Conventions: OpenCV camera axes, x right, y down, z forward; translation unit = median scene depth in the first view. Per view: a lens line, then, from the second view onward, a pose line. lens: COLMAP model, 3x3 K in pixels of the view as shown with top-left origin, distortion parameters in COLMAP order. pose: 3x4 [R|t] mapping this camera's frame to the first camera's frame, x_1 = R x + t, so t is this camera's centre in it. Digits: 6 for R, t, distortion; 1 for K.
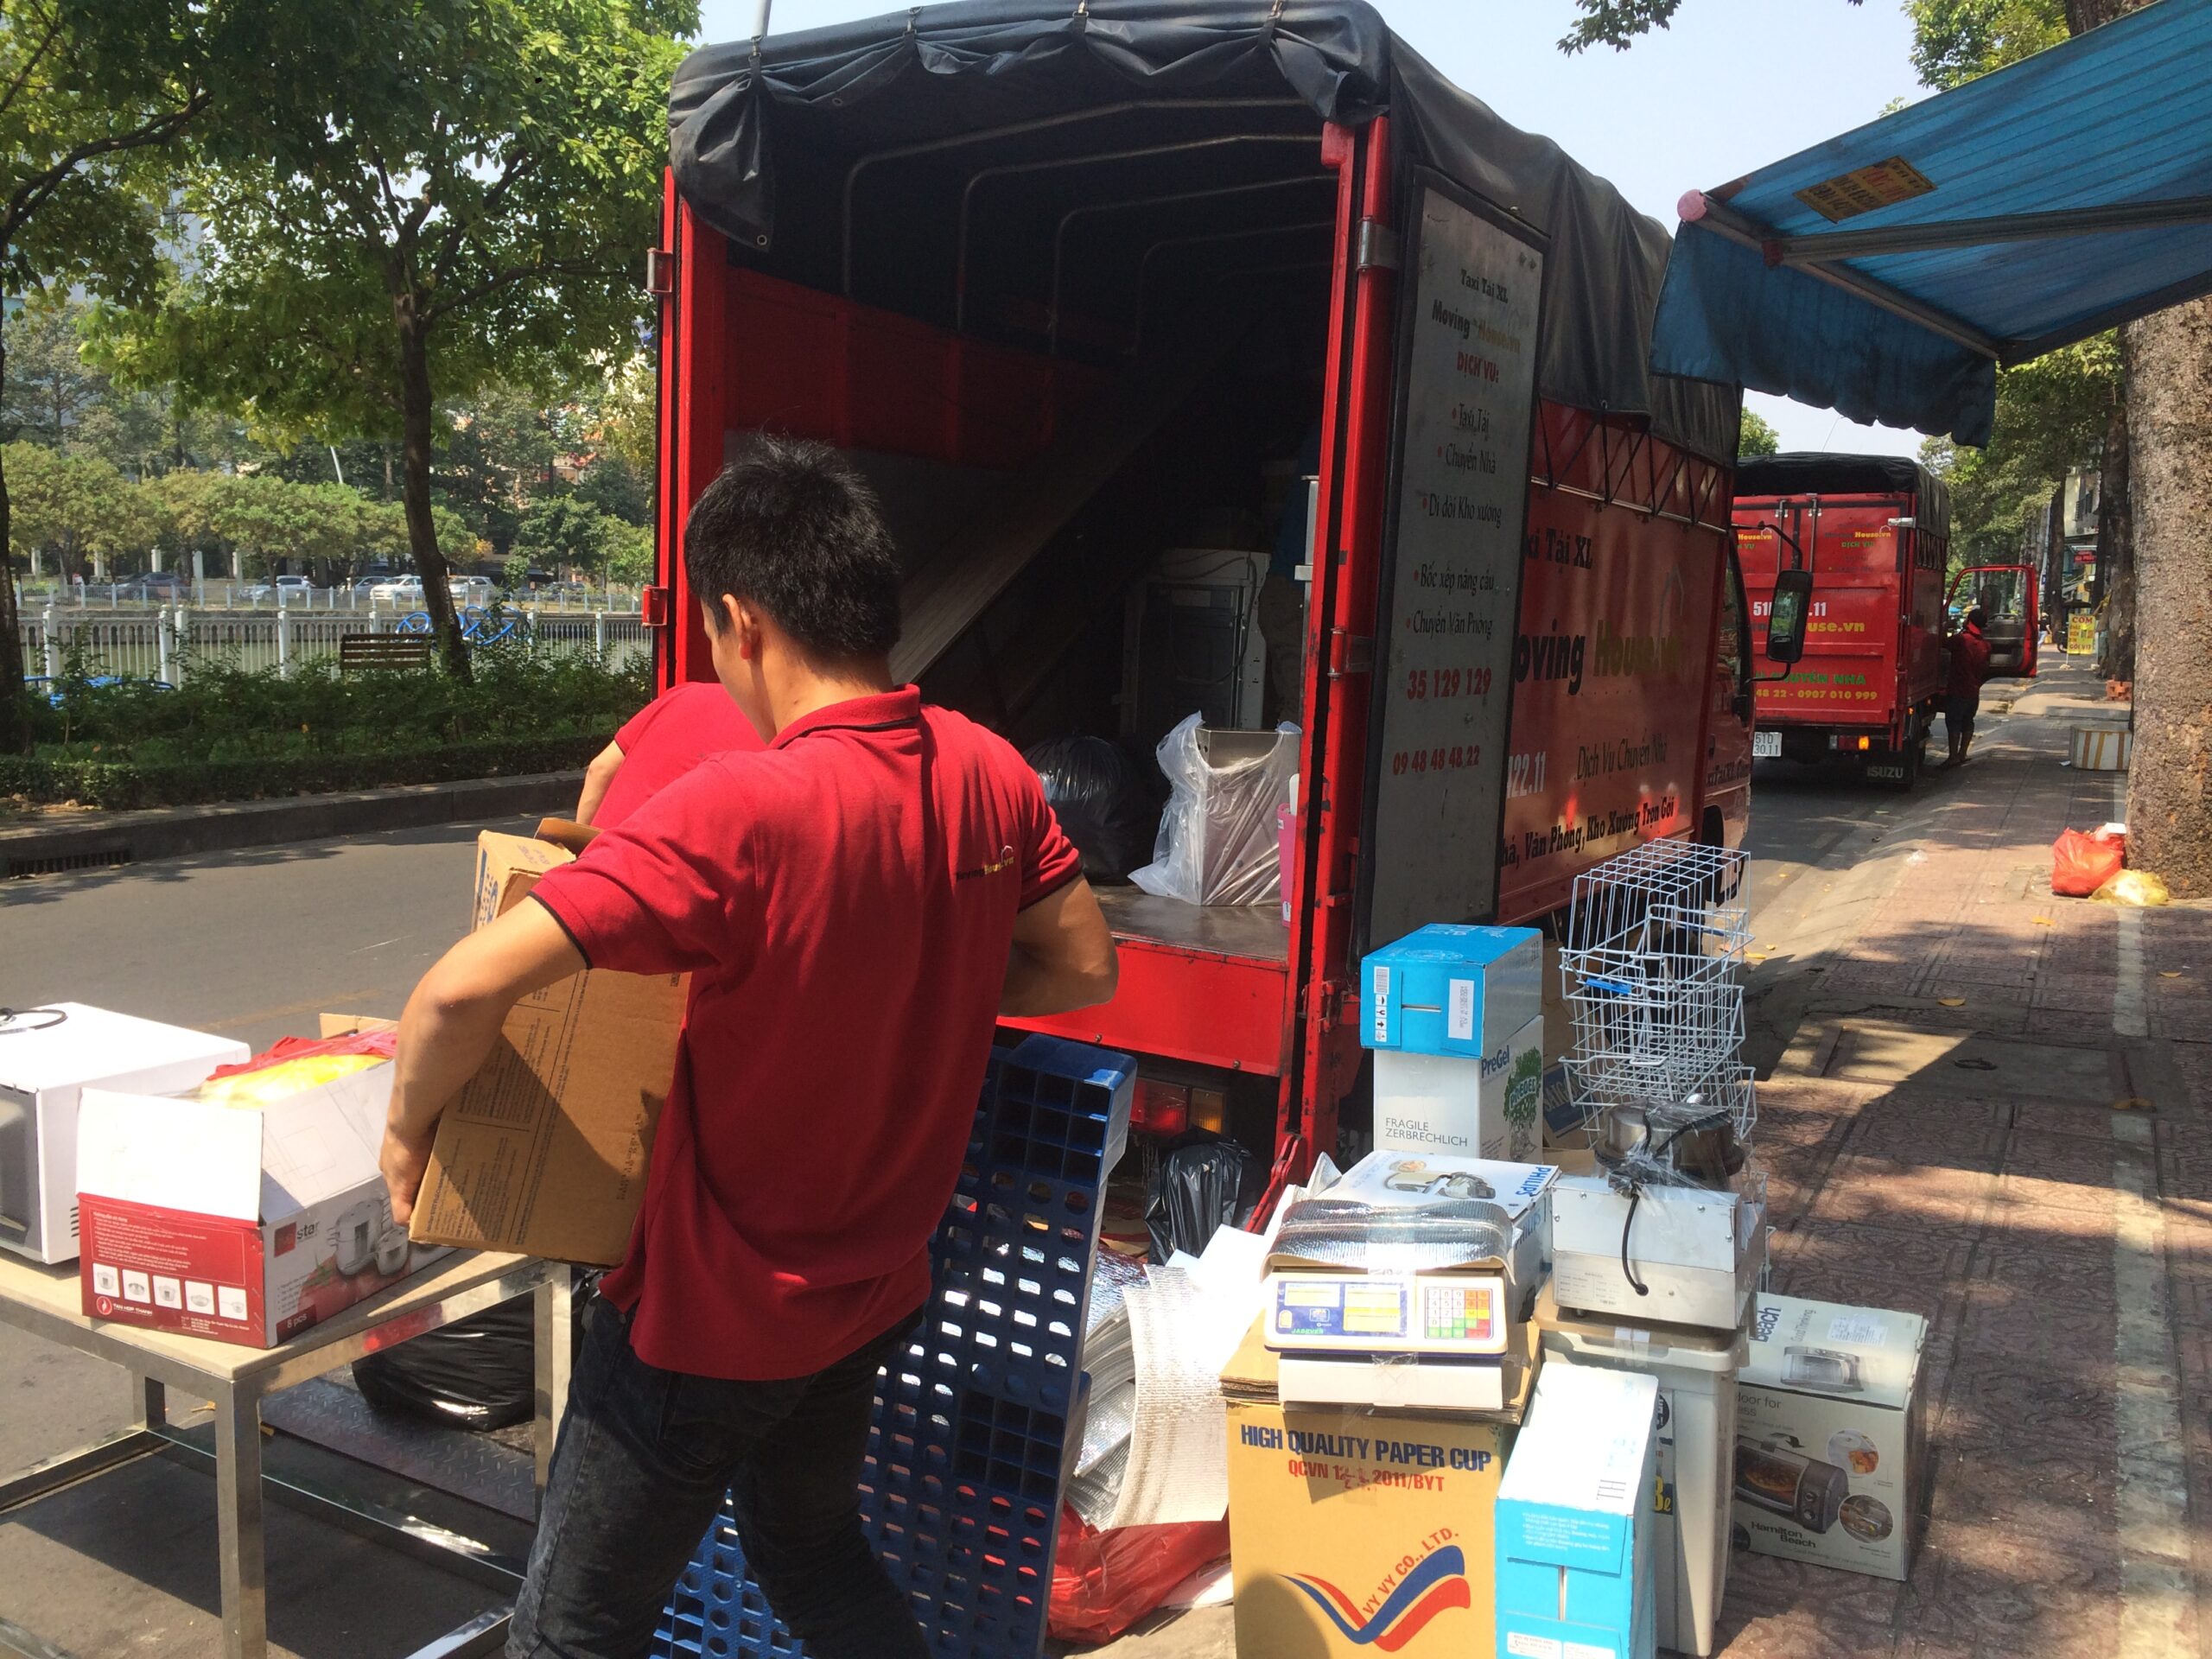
lens RADIAL K [[1890.1, 0, 1106.0], [0, 1890.1, 829.5], [0, 0, 1]] dist [0.108148, -0.173009]
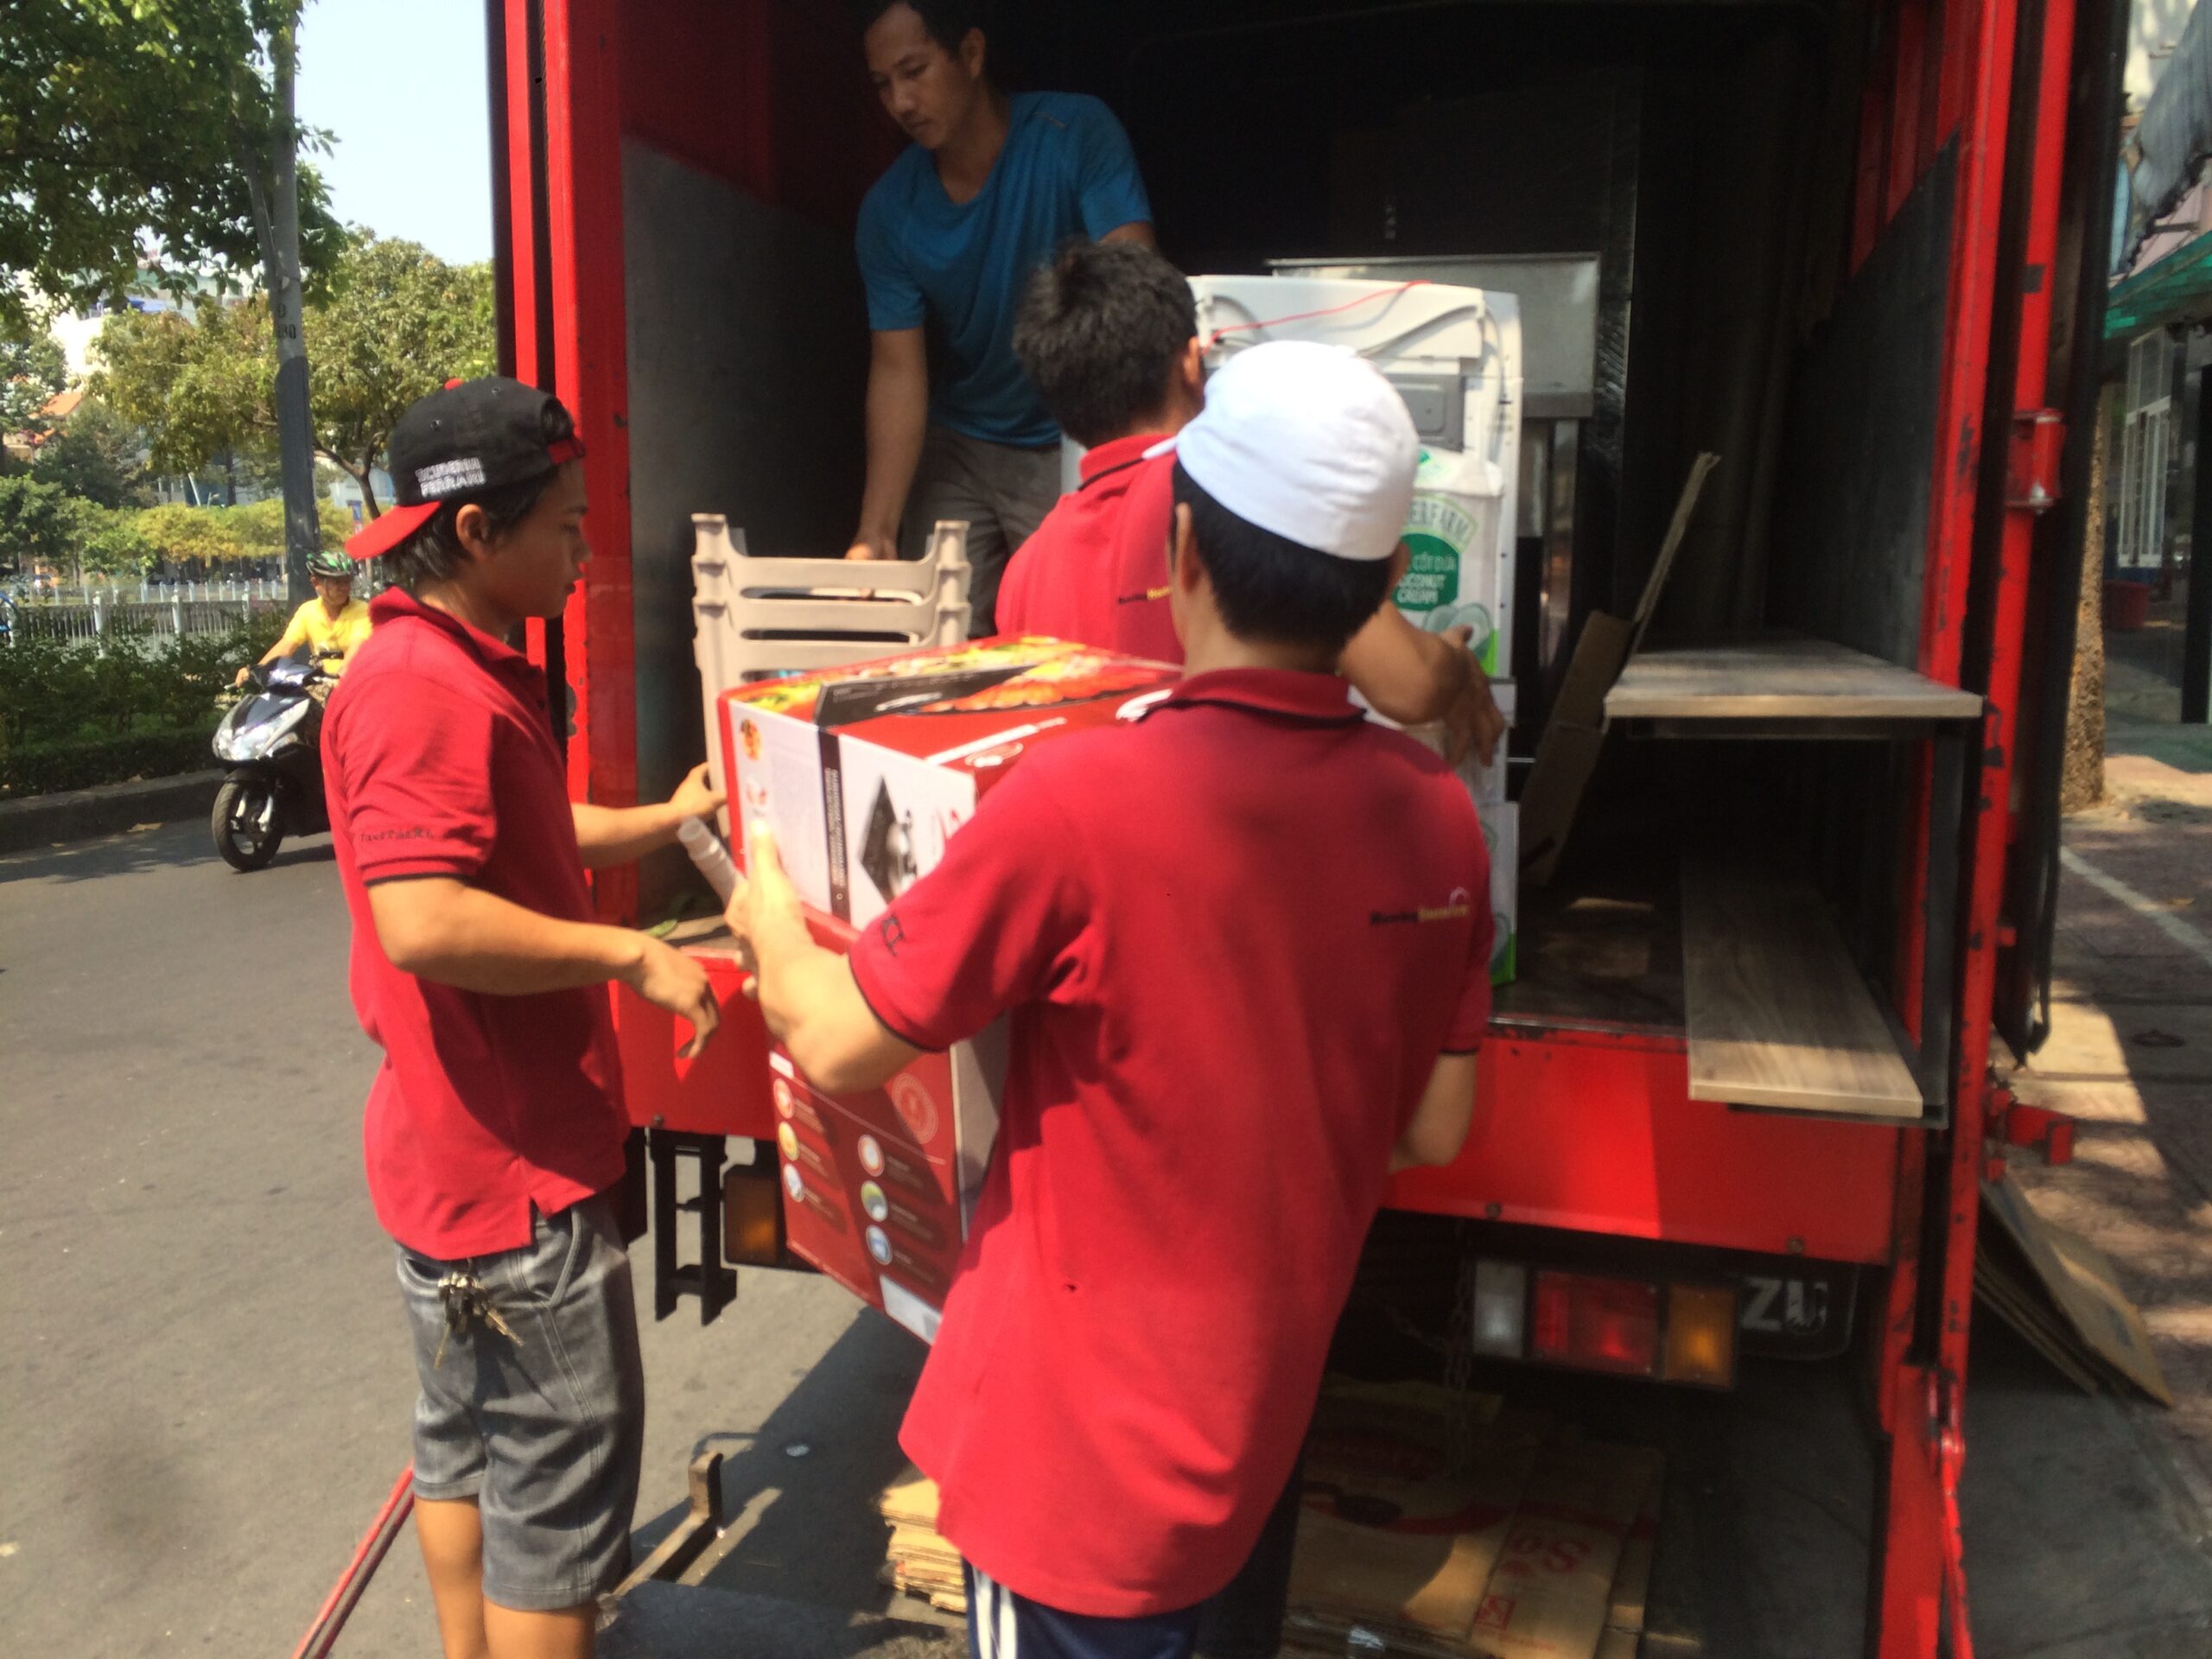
lens RADIAL K [[1895.2, 0, 1106.0], [0, 1895.2, 829.5], [0, 0, 1]] dist [0.083532, -0.119599]
pose [[0.971627, -0.064459, 0.227565, -0.175416], [0.061166, 0.997896, 0.021503, -0.013354], [-0.228473, -0.006974, 0.973525, 0.380368]]
